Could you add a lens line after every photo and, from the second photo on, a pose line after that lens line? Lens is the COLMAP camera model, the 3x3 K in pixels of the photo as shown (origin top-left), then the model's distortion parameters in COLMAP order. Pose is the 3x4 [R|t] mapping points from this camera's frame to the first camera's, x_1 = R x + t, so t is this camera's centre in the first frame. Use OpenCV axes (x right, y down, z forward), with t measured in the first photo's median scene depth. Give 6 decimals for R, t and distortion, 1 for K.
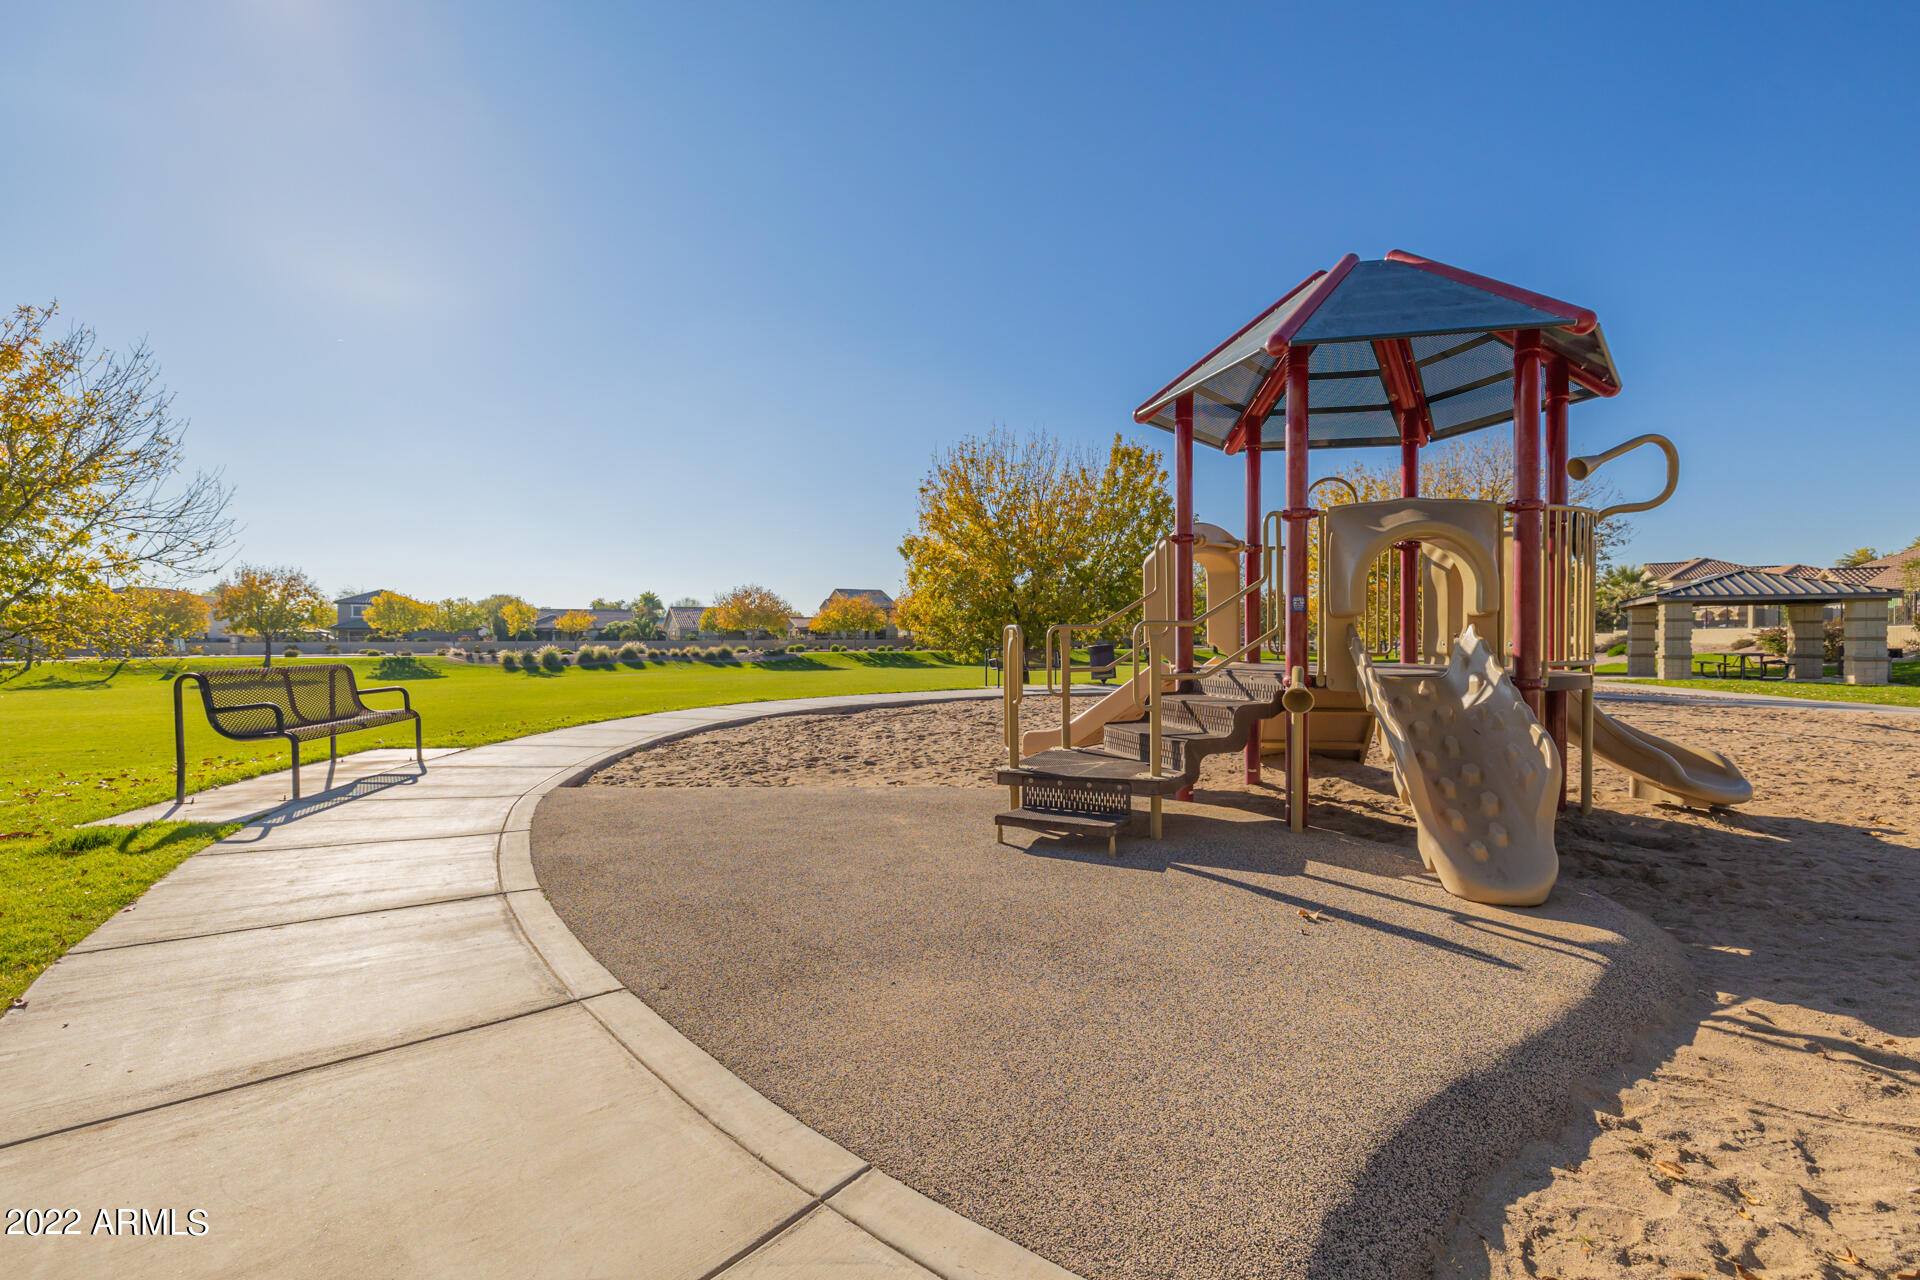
lens RADIAL K [[804.5, 0, 959.6], [0, 804.5, 635.4], [0, 0, 1]] dist [0.000440, 0.000014]
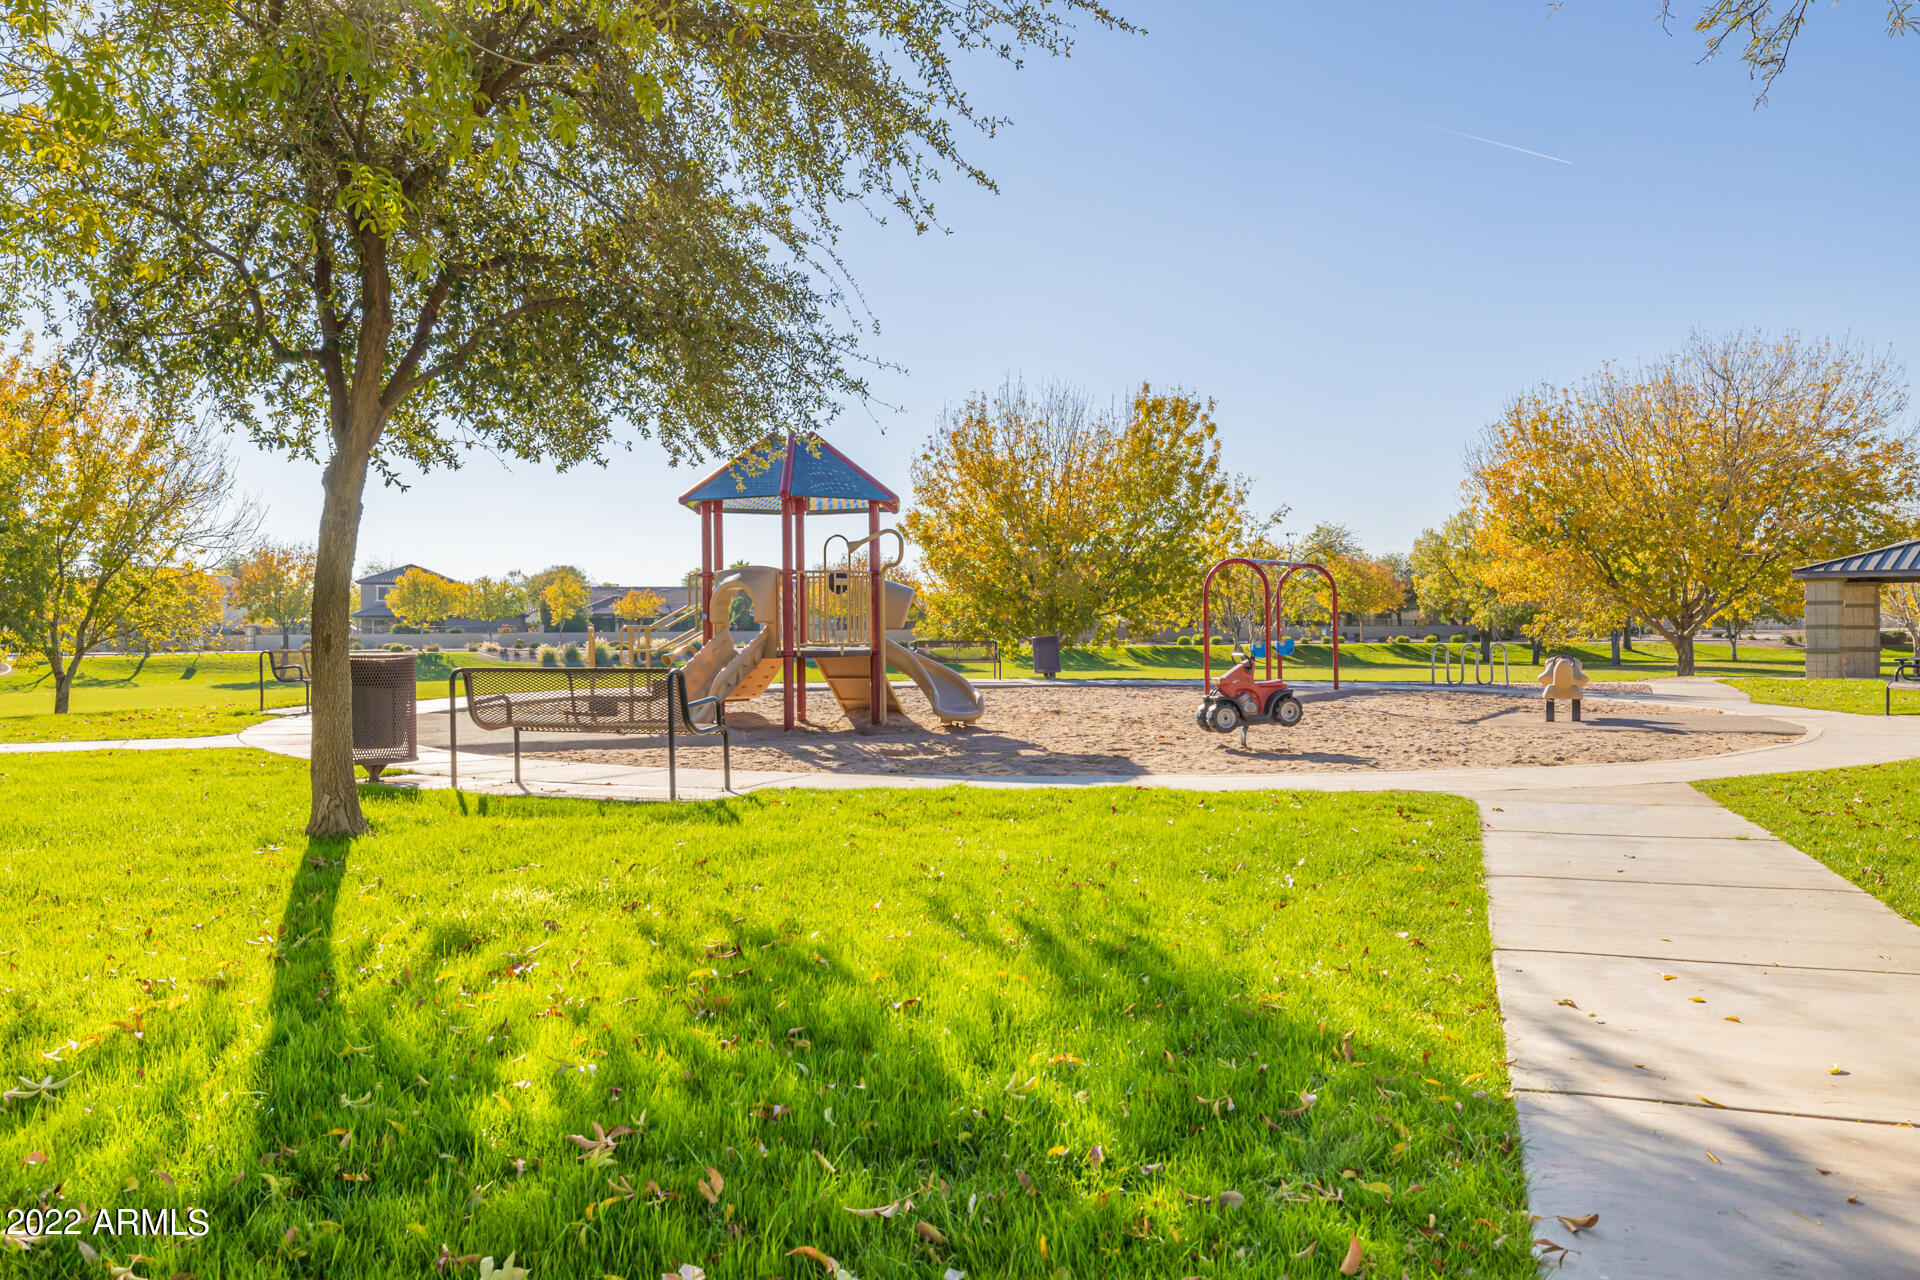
lens RADIAL K [[1411.1, 0, 960.0], [0, 1411.1, 640.0], [0, 0, 1]] dist [0.000364, -0.000060]
pose [[0.965869, -0.001436, -0.259028, 2.996001], [0.005082, 0.999897, 0.013407, -0.028897], [0.258982, -0.014266, 0.965777, -3.577097]]
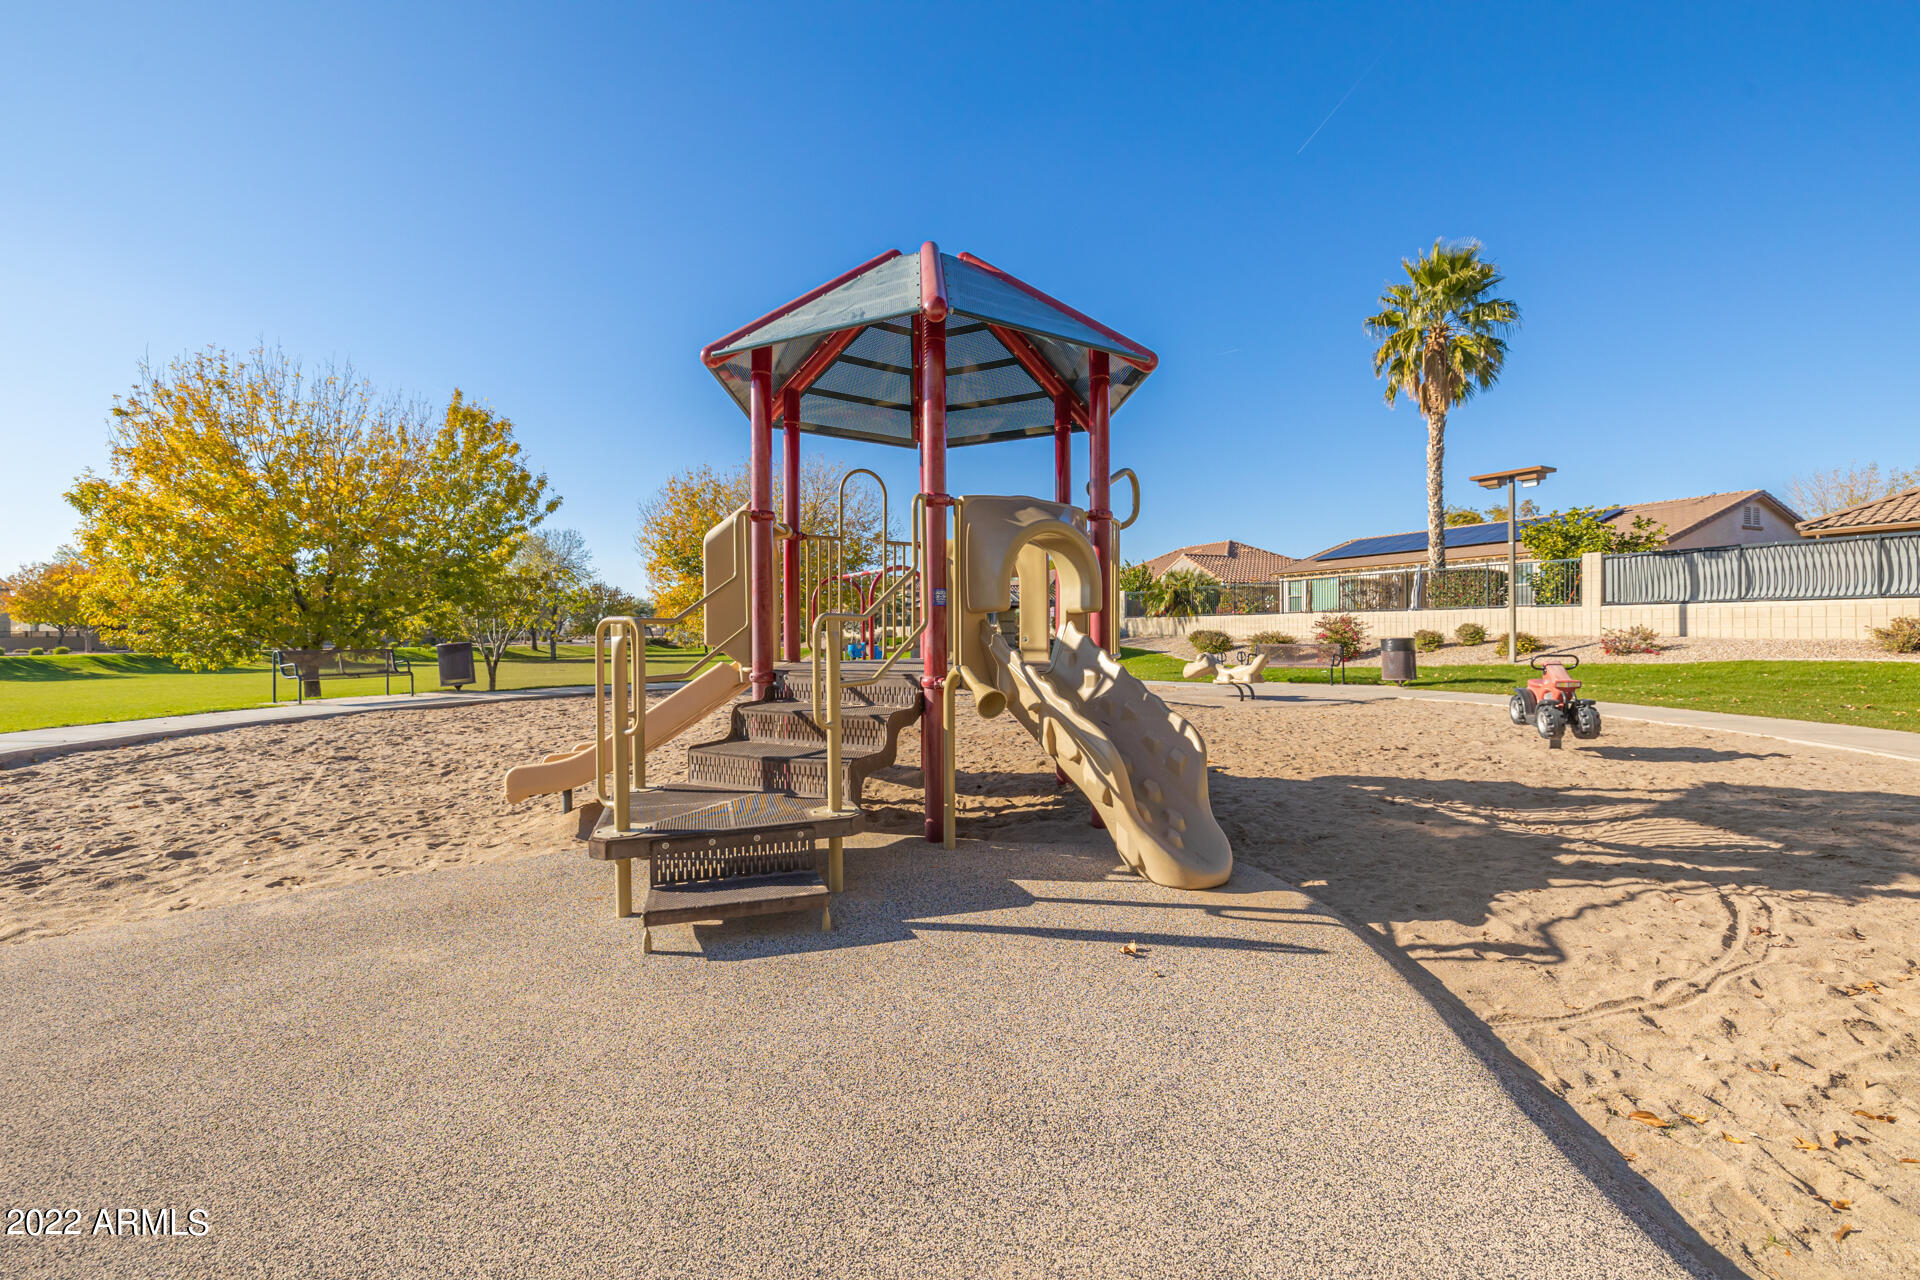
lens RADIAL K [[805.4, 0, 953.7], [0, 805.4, 629.1], [0, 0, 1]] dist [-0.000252, 0.000224]
pose [[0.707185, 0.001364, 0.707028, -0.223598], [0.000311, 0.999997, -0.002241, -0.001374], [-0.707029, 0.001805, 0.707182, 0.350142]]
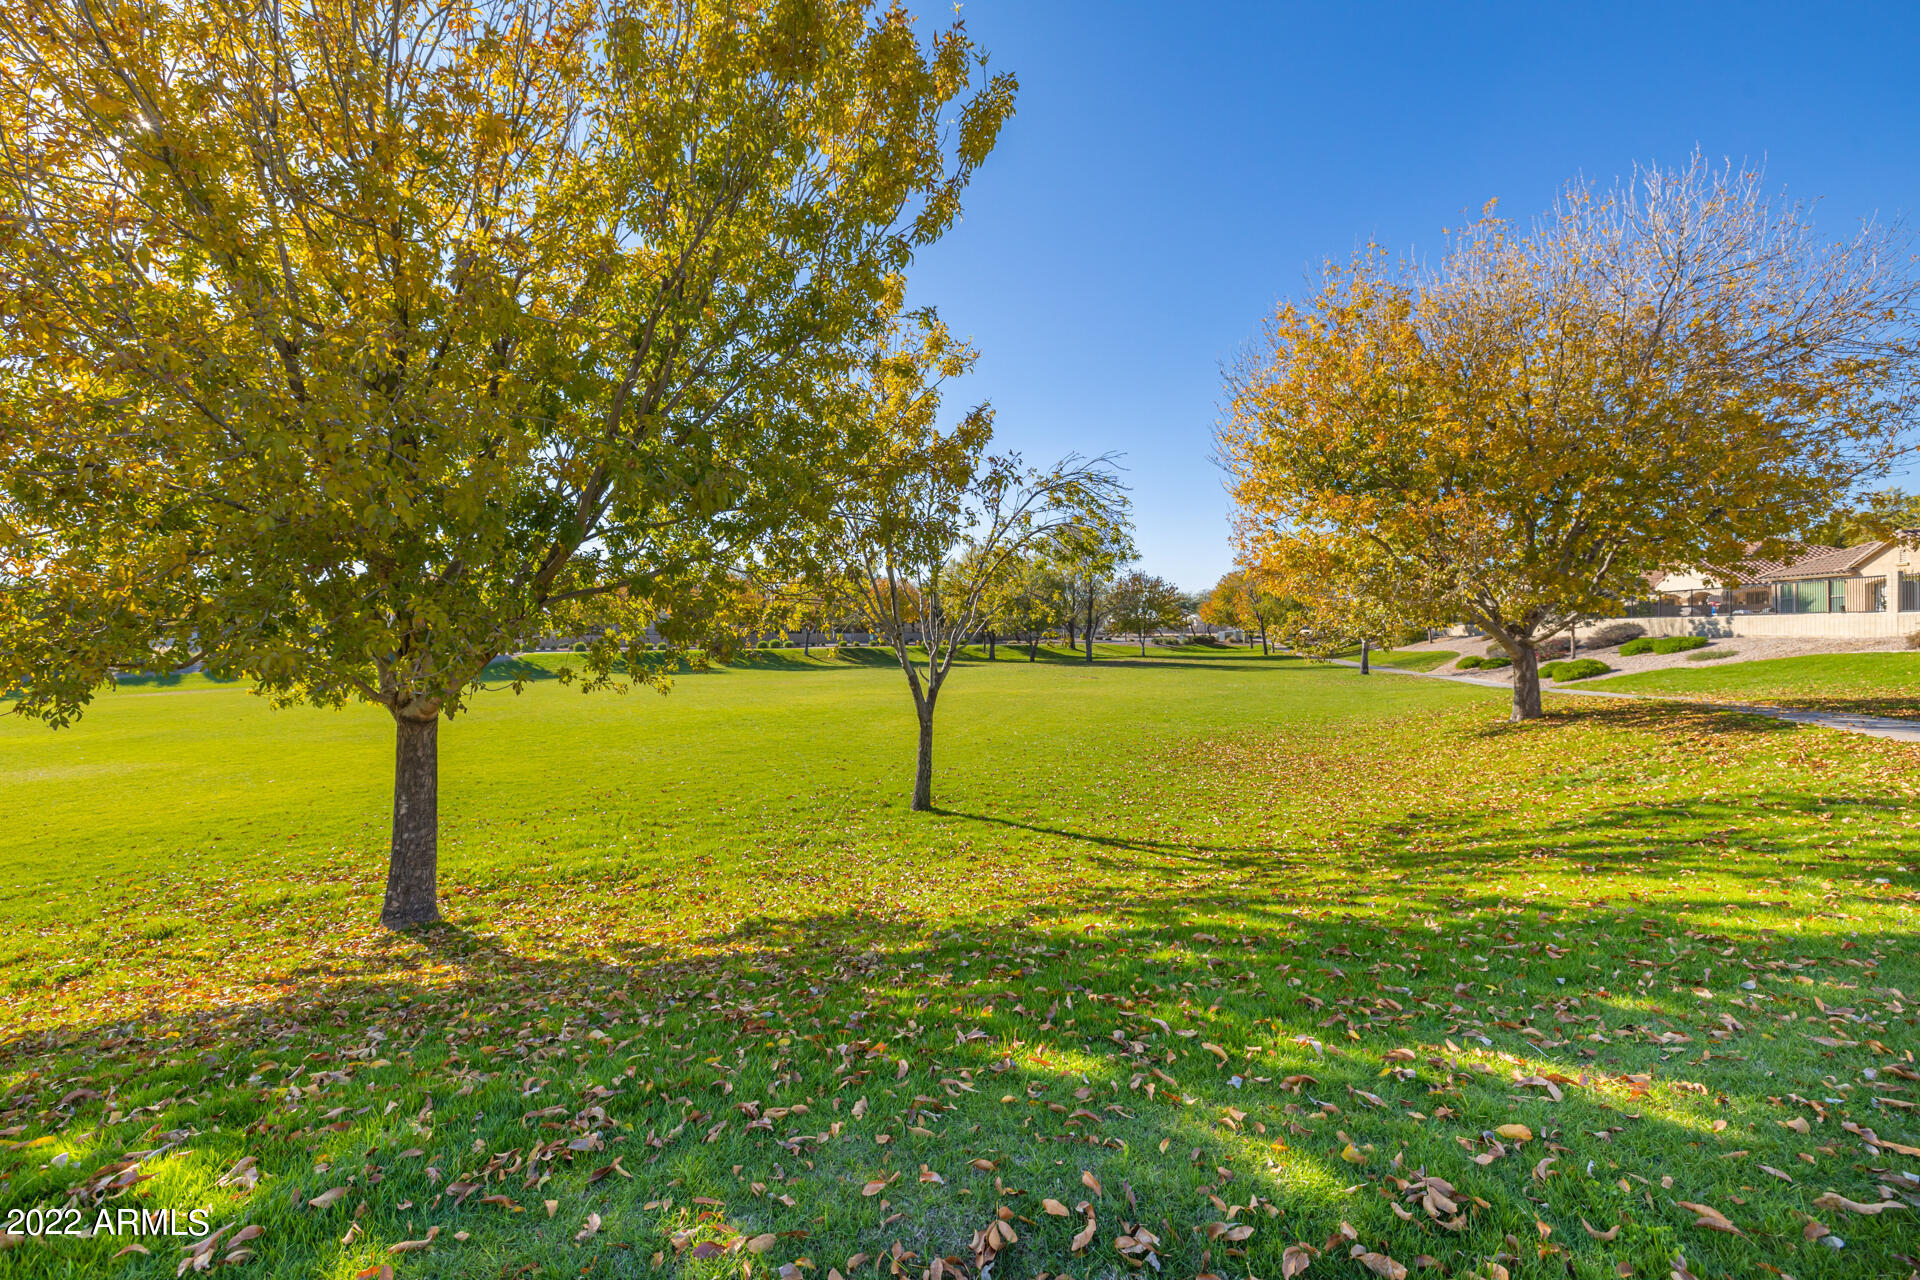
lens RADIAL K [[804.5, 0, 959.6], [0, 804.5, 635.4], [0, 0, 1]] dist [0.000440, 0.000014]
pose [[0.988370, -0.002966, 0.152041, 1.811041], [0.001783, 0.999967, 0.007921, 0.031363], [-0.152059, -0.007558, 0.988342, 5.669709]]
